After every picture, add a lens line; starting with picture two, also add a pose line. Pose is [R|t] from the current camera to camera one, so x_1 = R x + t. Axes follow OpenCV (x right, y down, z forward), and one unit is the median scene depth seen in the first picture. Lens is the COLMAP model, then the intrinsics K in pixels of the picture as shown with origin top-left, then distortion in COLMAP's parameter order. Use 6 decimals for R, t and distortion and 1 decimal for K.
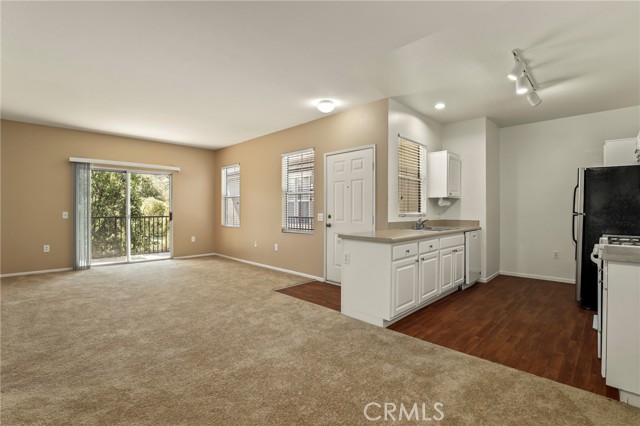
lens RADIAL K [[296.3, 0, 323.7], [0, 296.3, 212.9], [0, 0, 1]] dist [-0.033201, 0.004783]
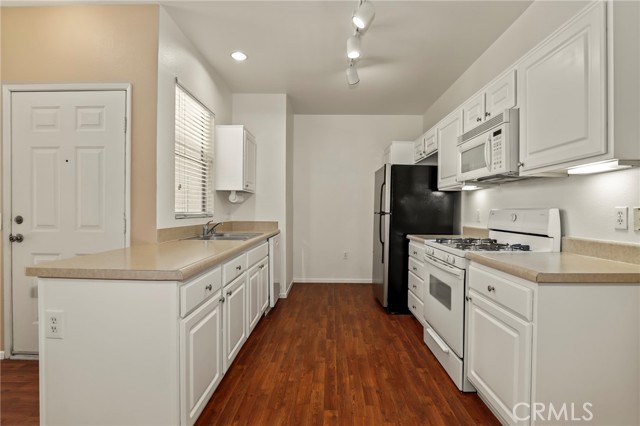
lens RADIAL K [[310.2, 0, 324.5], [0, 310.2, 212.8], [0, 0, 1]] dist [-0.027905, 0.002184]
pose [[0.725090, -0.001722, 0.688652, 0.040748], [-0.000009, 0.999997, 0.002510, -0.000310], [-0.688654, -0.001826, 0.725088, 0.307138]]
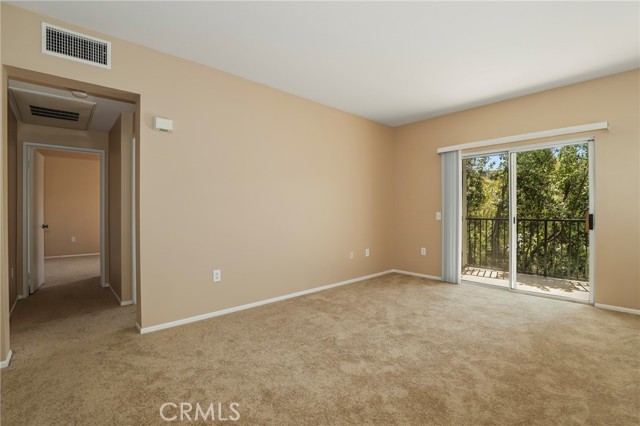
lens RADIAL K [[296.3, 0, 322.2], [0, 296.3, 212.4], [0, 0, 1]] dist [-0.033201, 0.004783]
pose [[-0.056709, 0.002981, -0.998386, 0.009601], [-0.004643, 0.999984, 0.003250, -0.005016], [0.998380, 0.004820, -0.056694, 0.796679]]
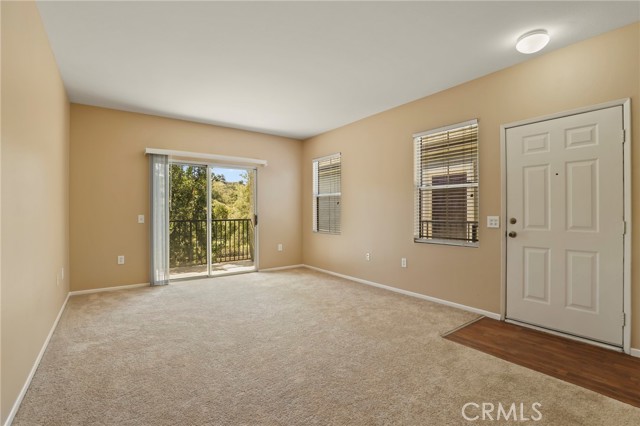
lens RADIAL K [[296.3, 0, 323.4], [0, 296.3, 215.2], [0, 0, 1]] dist [-0.033201, 0.004783]
pose [[0.987799, -0.003253, -0.155702, -0.289500], [0.003406, 0.999994, 0.000715, -0.002467], [0.155699, -0.001237, 0.987804, 0.298120]]
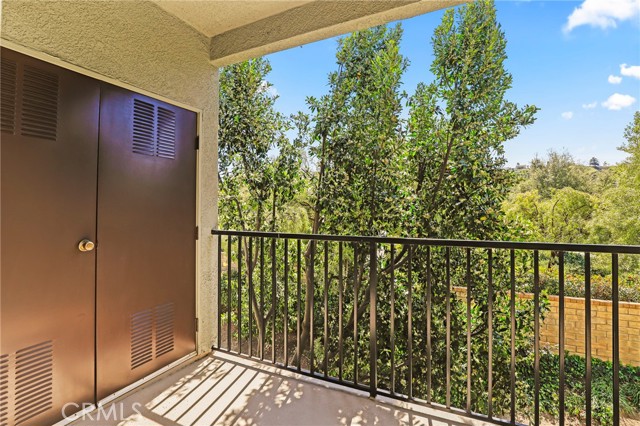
lens RADIAL K [[296.3, 0, 322.8], [0, 296.3, 209.6], [0, 0, 1]] dist [-0.033201, 0.004783]
pose [[0.318857, -0.007484, -0.947773, -0.737949], [0.003295, 0.999972, -0.006787, -0.014155], [0.947797, -0.000959, 0.318872, 1.354846]]
